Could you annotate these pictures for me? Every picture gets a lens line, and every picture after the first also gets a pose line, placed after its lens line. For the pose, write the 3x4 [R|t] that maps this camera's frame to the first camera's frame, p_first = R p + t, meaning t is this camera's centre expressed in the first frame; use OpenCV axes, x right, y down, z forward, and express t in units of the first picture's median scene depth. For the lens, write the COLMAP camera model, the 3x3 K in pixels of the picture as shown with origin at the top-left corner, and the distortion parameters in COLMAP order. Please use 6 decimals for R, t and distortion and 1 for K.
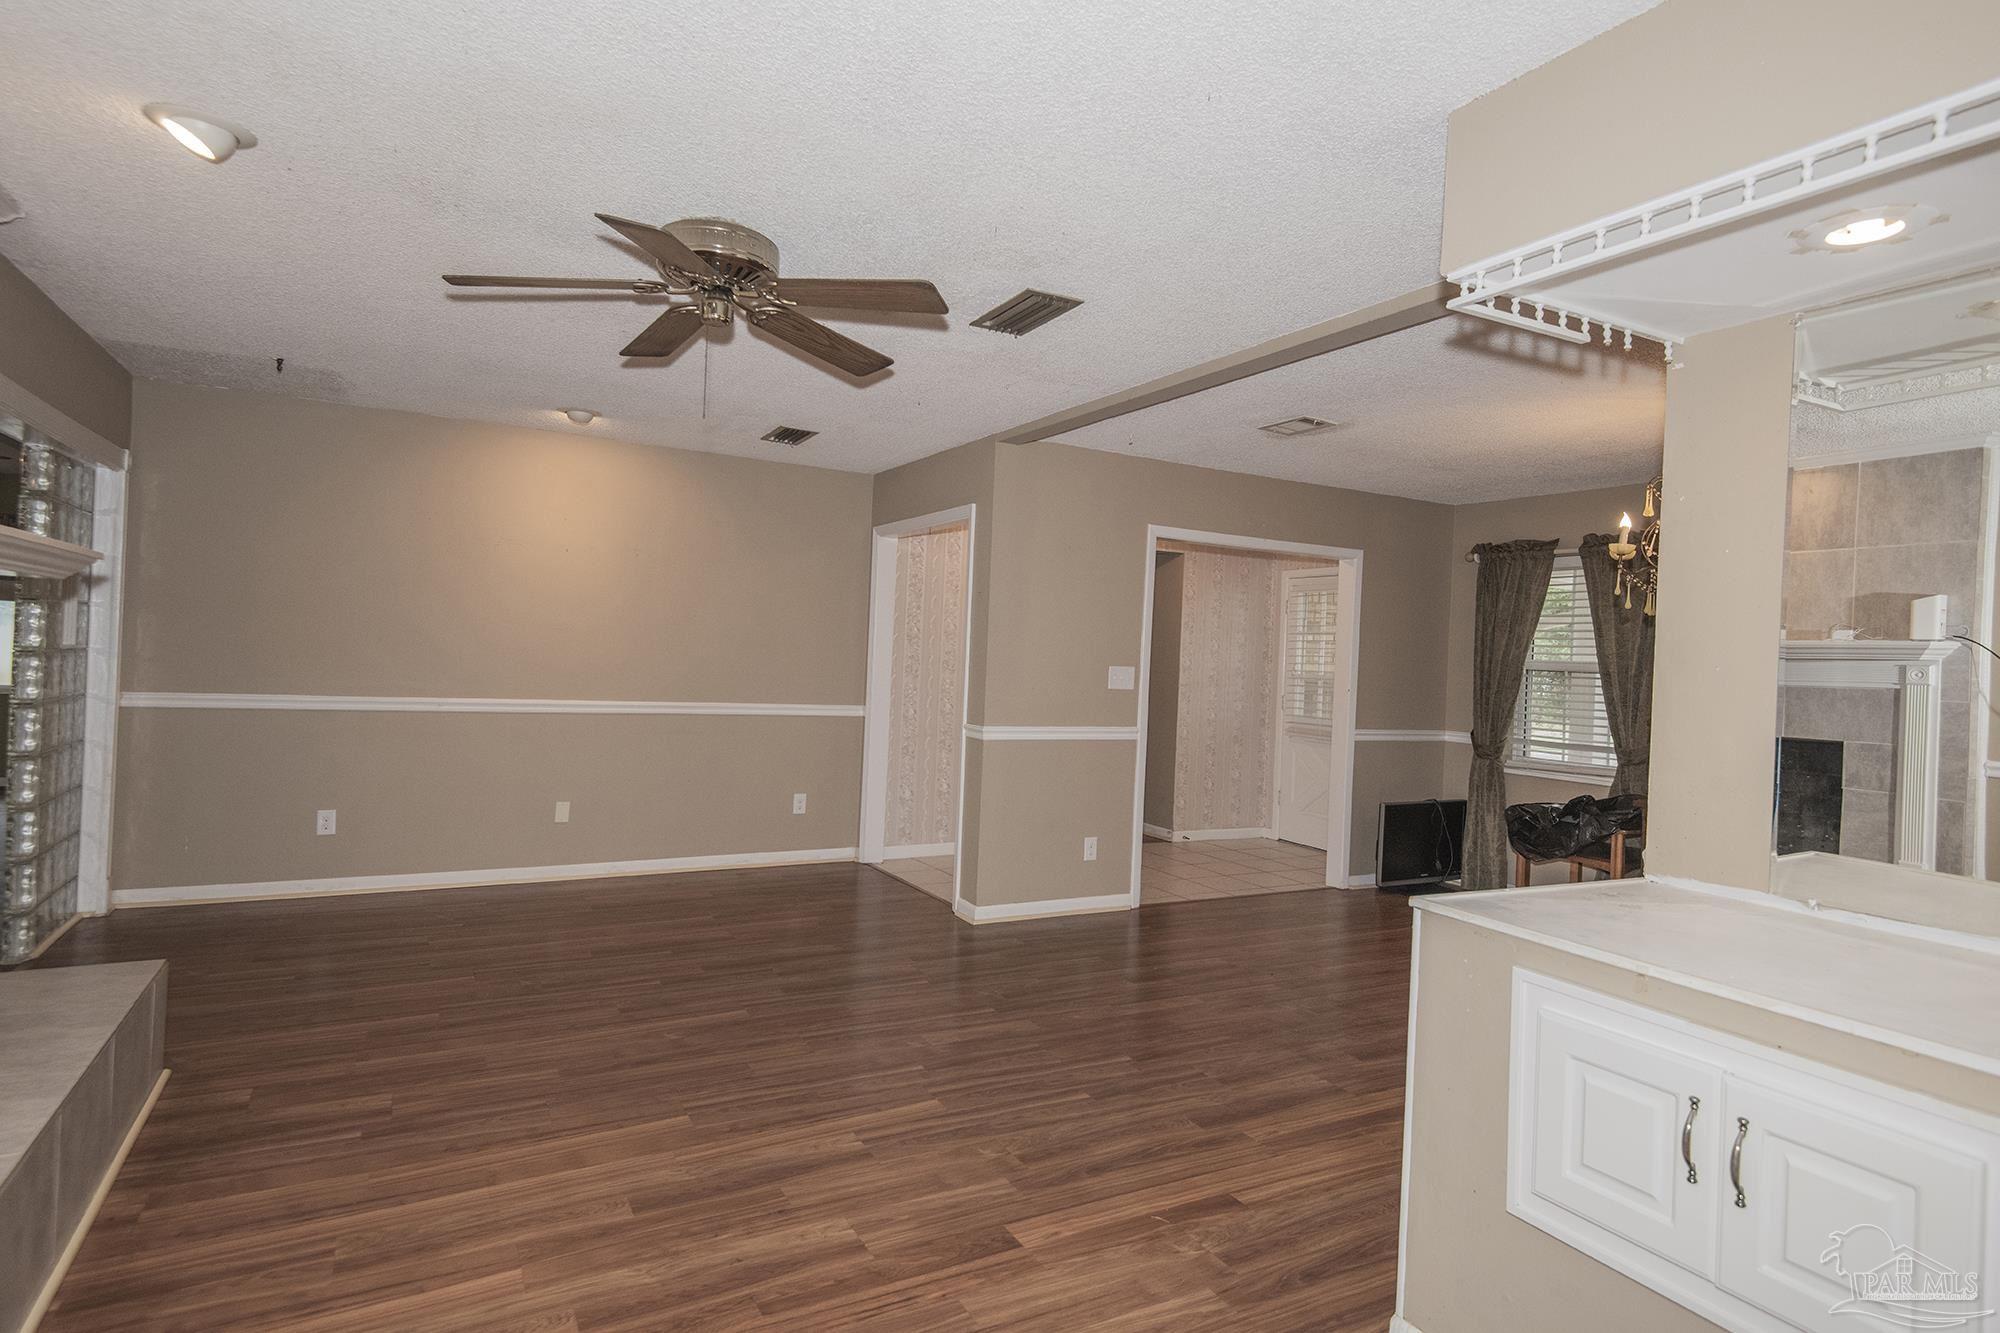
lens RADIAL K [[1070.7, 0, 1001.1], [0, 1070.7, 657.3], [0, 0, 1]] dist [0.036081, -0.000071]
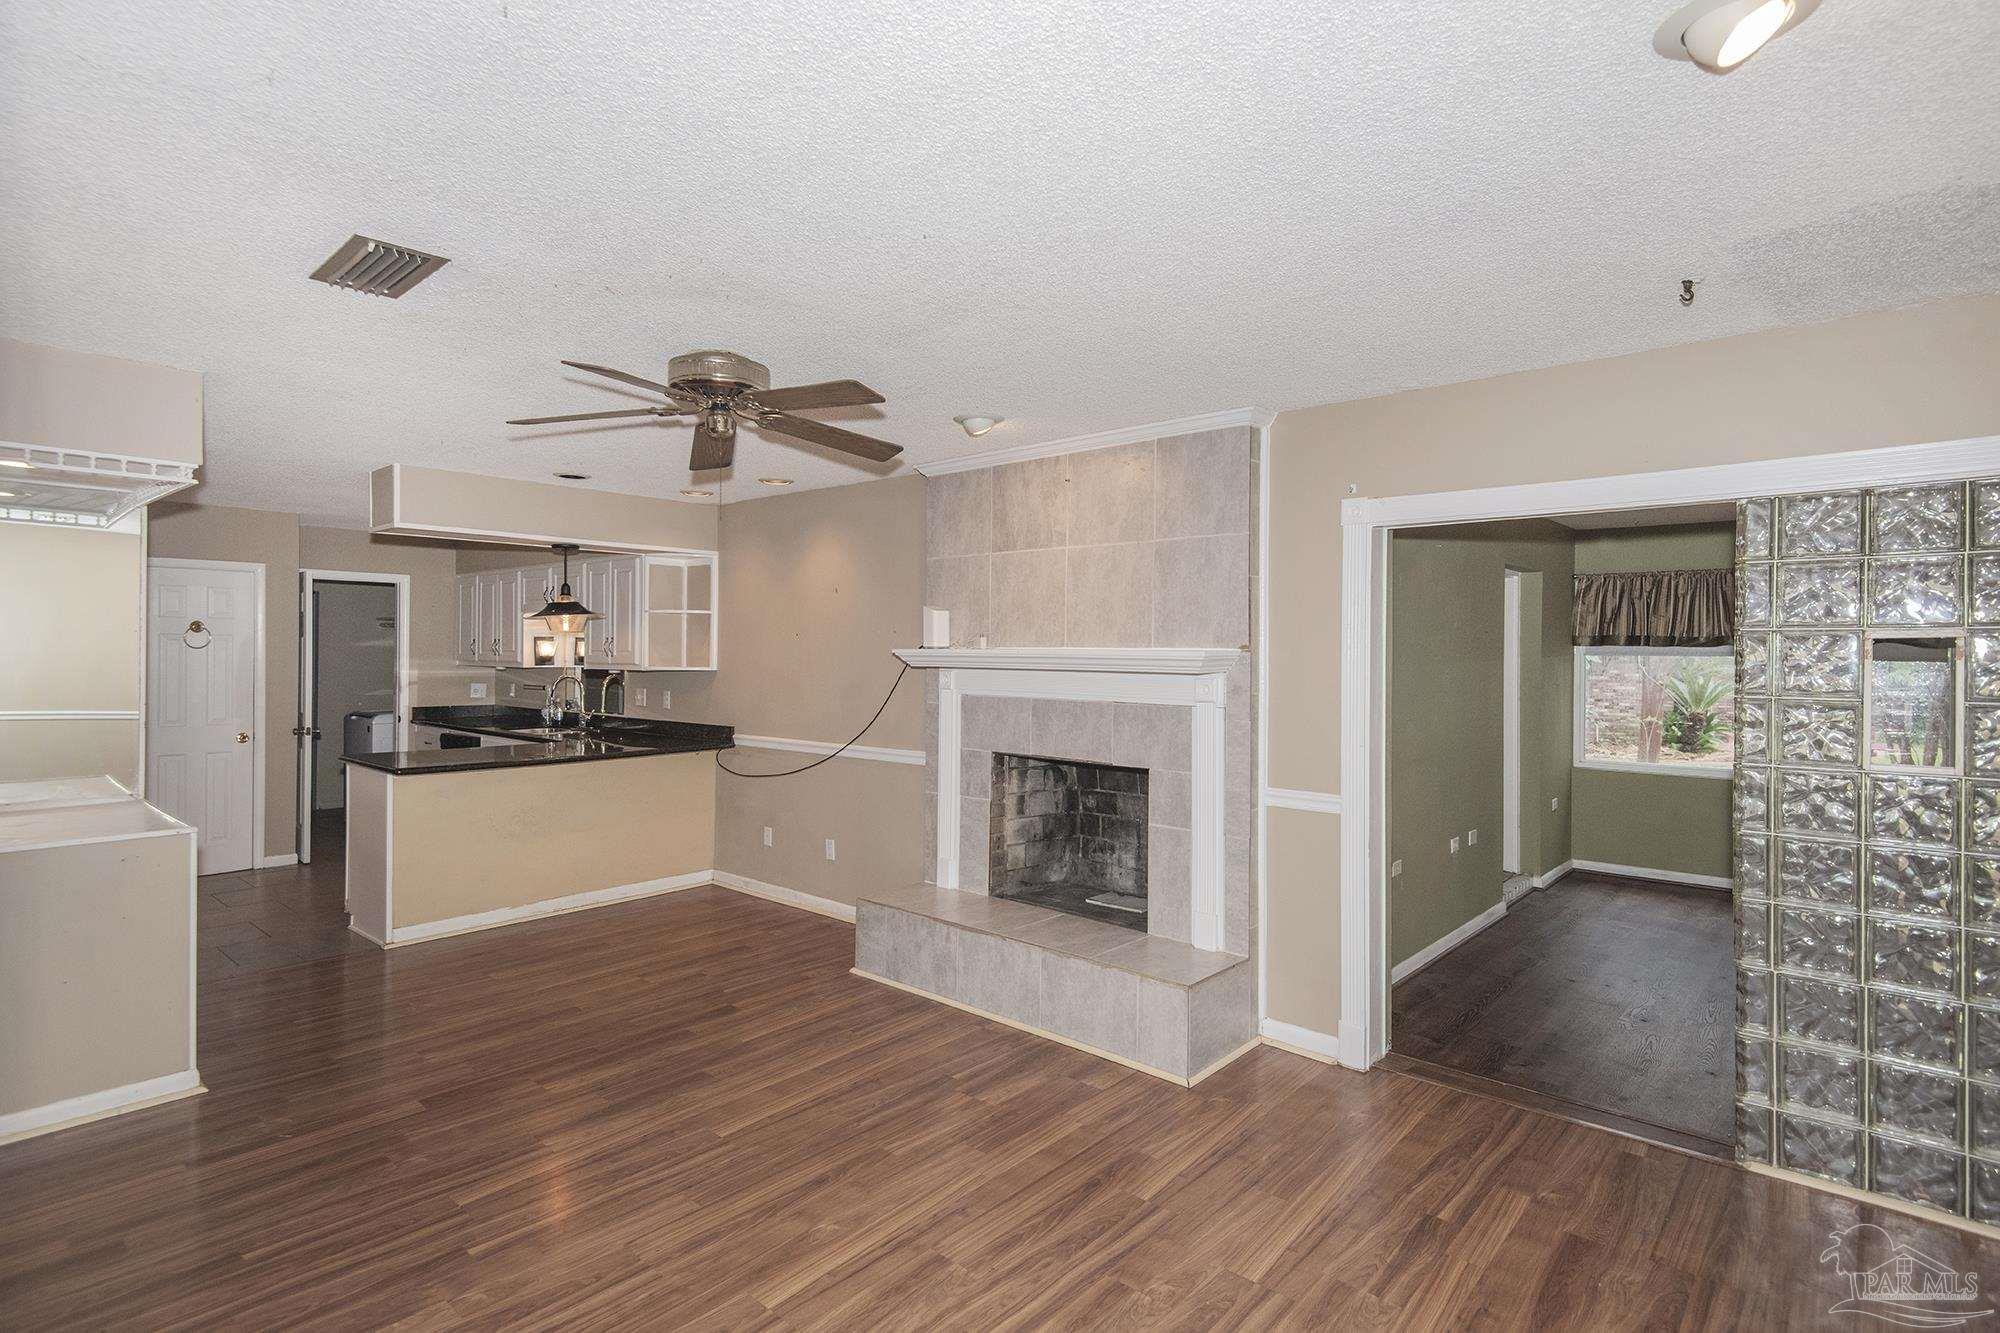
lens RADIAL K [[984.8, 0, 1002.8], [0, 984.8, 651.3], [0, 0, 1]] dist [-0.000075, -0.000548]
pose [[-0.939162, -0.045305, -0.340473, -0.173657], [-0.043535, 0.998969, -0.012840, -0.061512], [0.340704, 0.002764, -0.940166, 1.808131]]
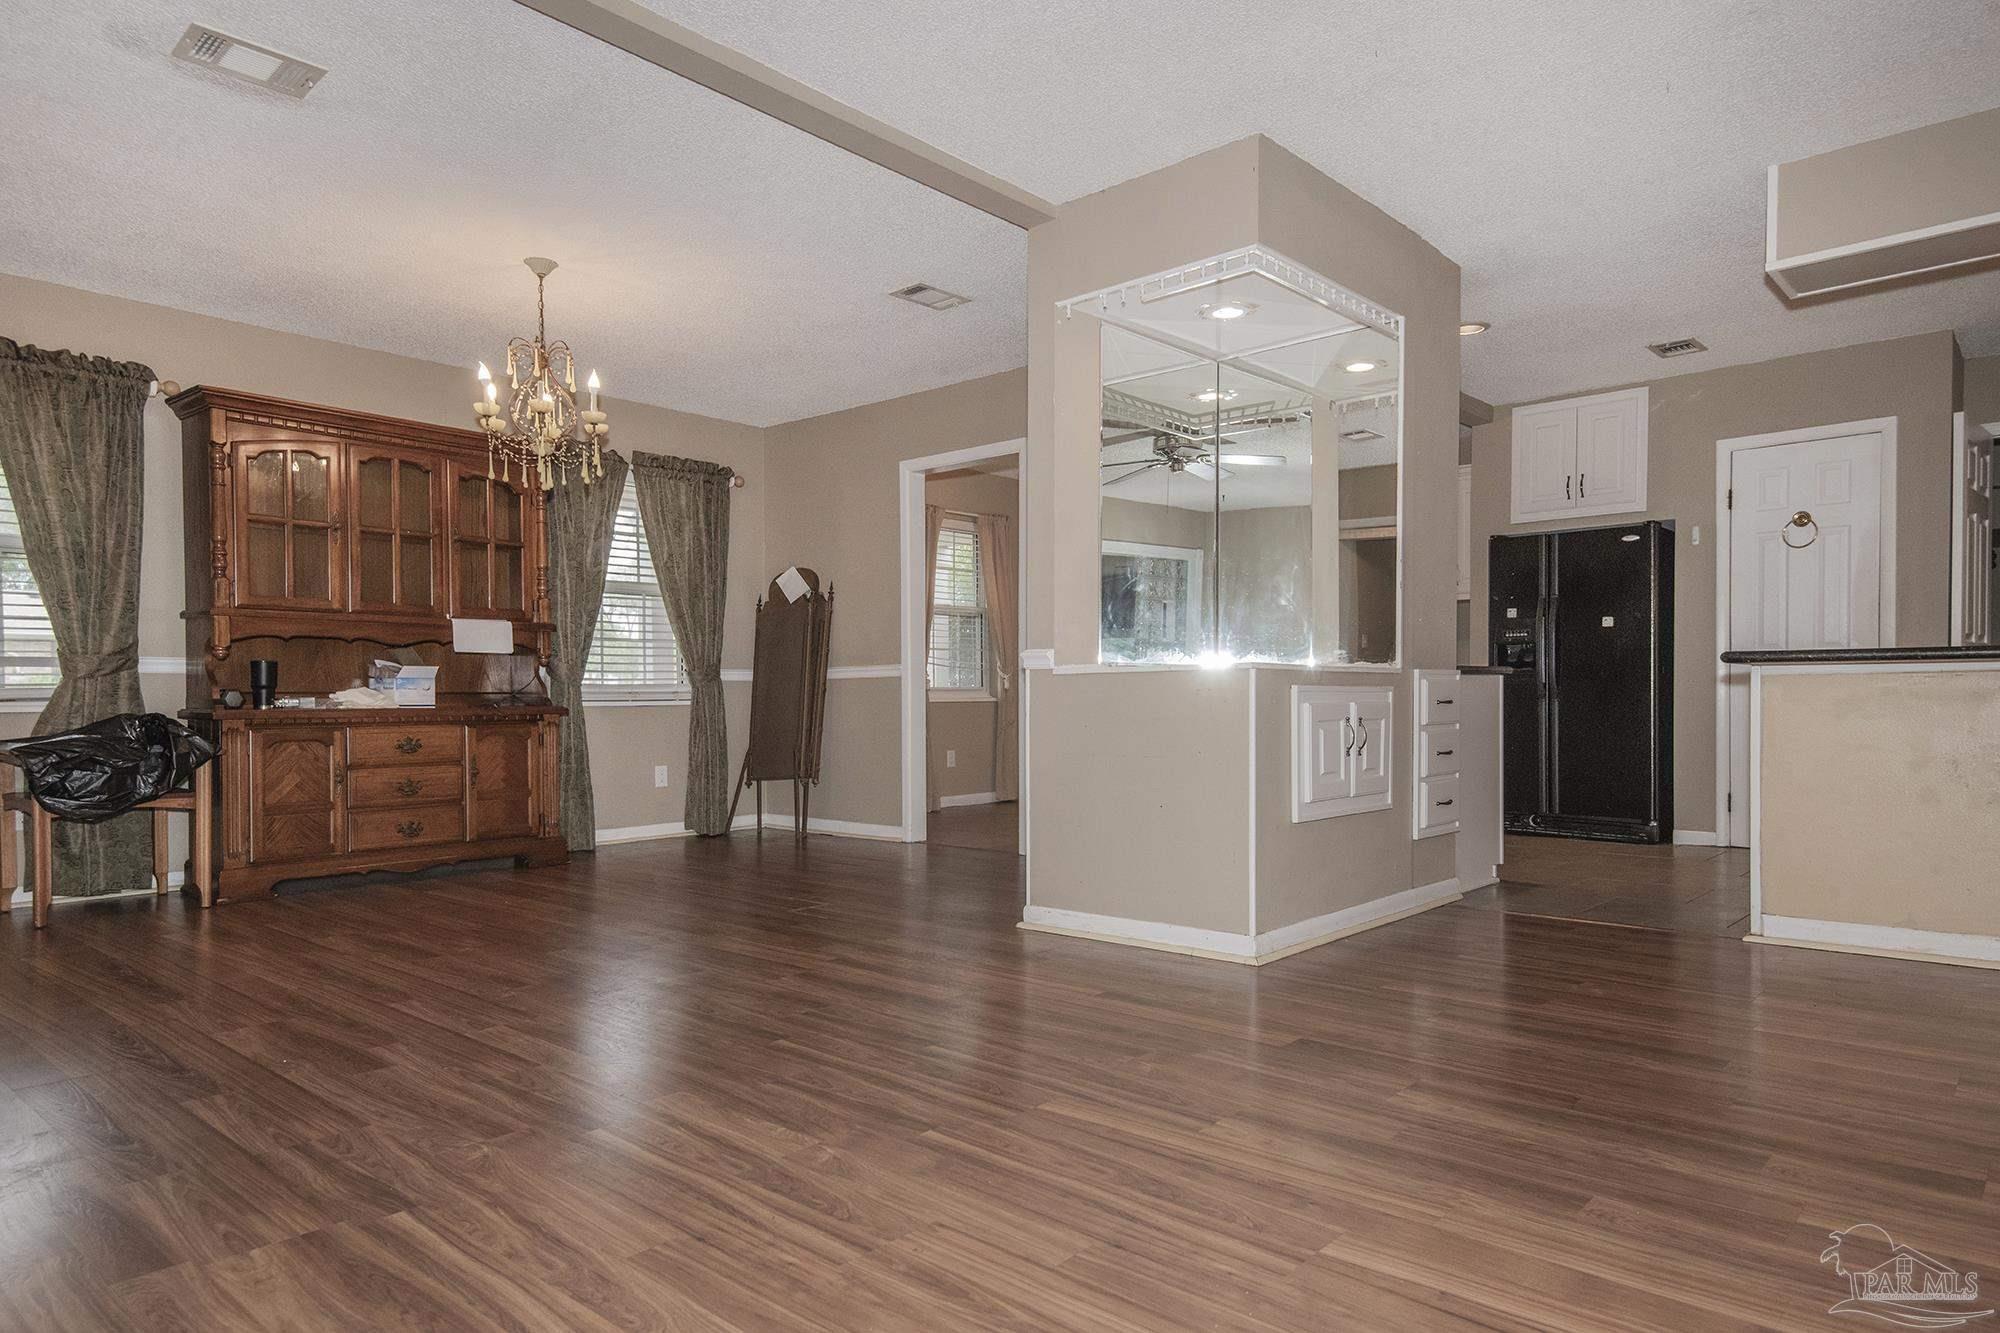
lens RADIAL K [[1216.4, 0, 975.3], [0, 1216.4, 708.3], [0, 0, 1]] dist [0.040189, -0.003075]
pose [[-0.324636, -0.051023, 0.944462, -0.685202], [-0.003799, 0.998606, 0.052642, 0.122325], [-0.945832, 0.013501, -0.324377, 1.187859]]
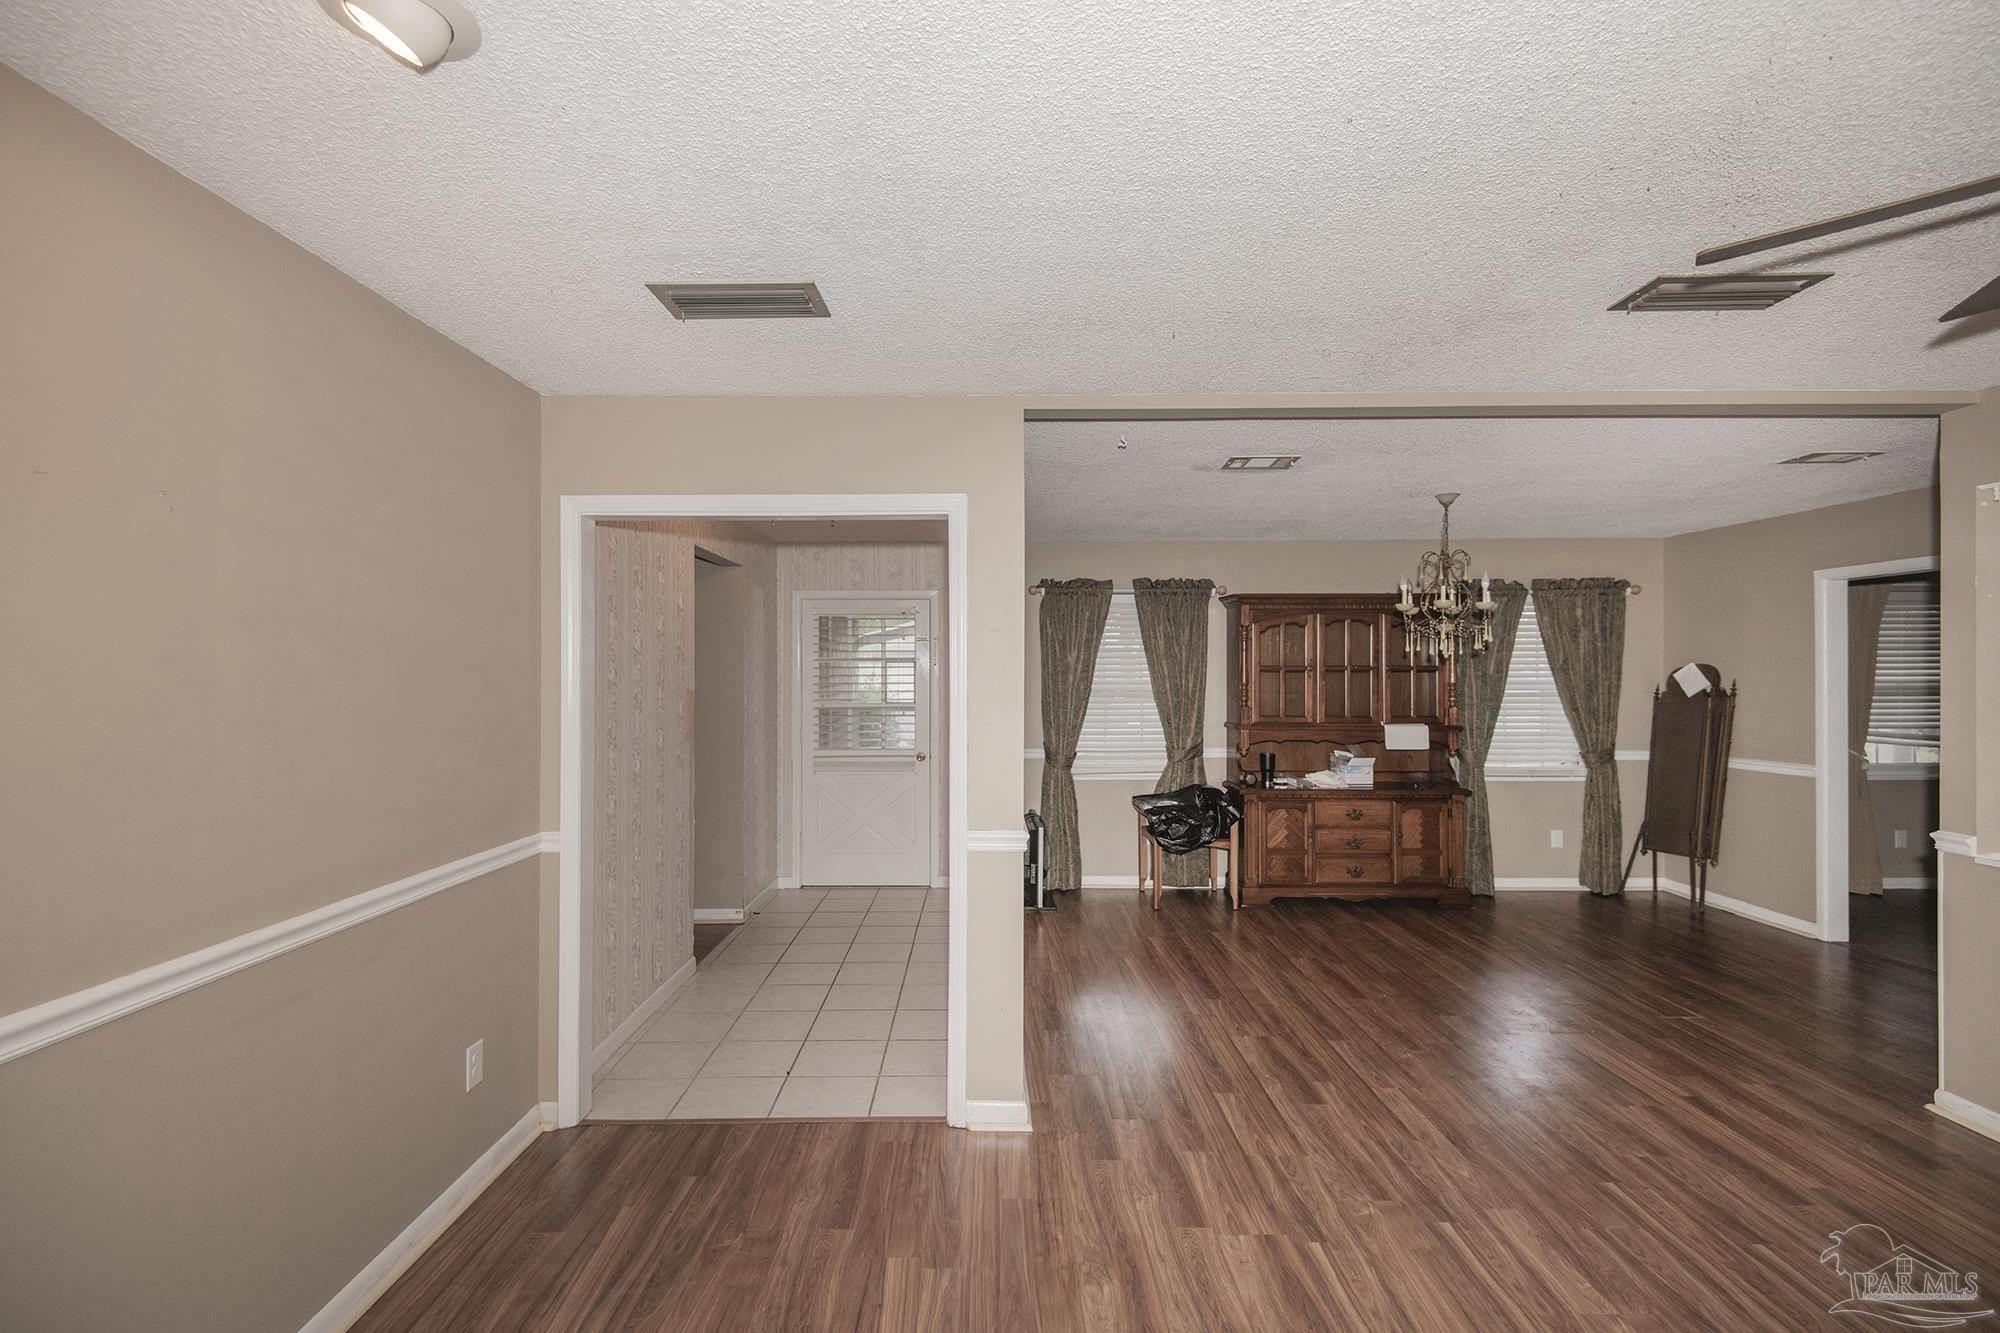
lens RADIAL K [[927.5, 0, 991.6], [0, 927.5, 655.3], [0, 0, 1]] dist [0.027409, -0.018188]
pose [[0.476682, -0.030821, 0.878535, -0.824279], [0.022328, 0.999487, 0.022949, -0.094667], [-0.878792, 0.008677, 0.477126, 1.127715]]
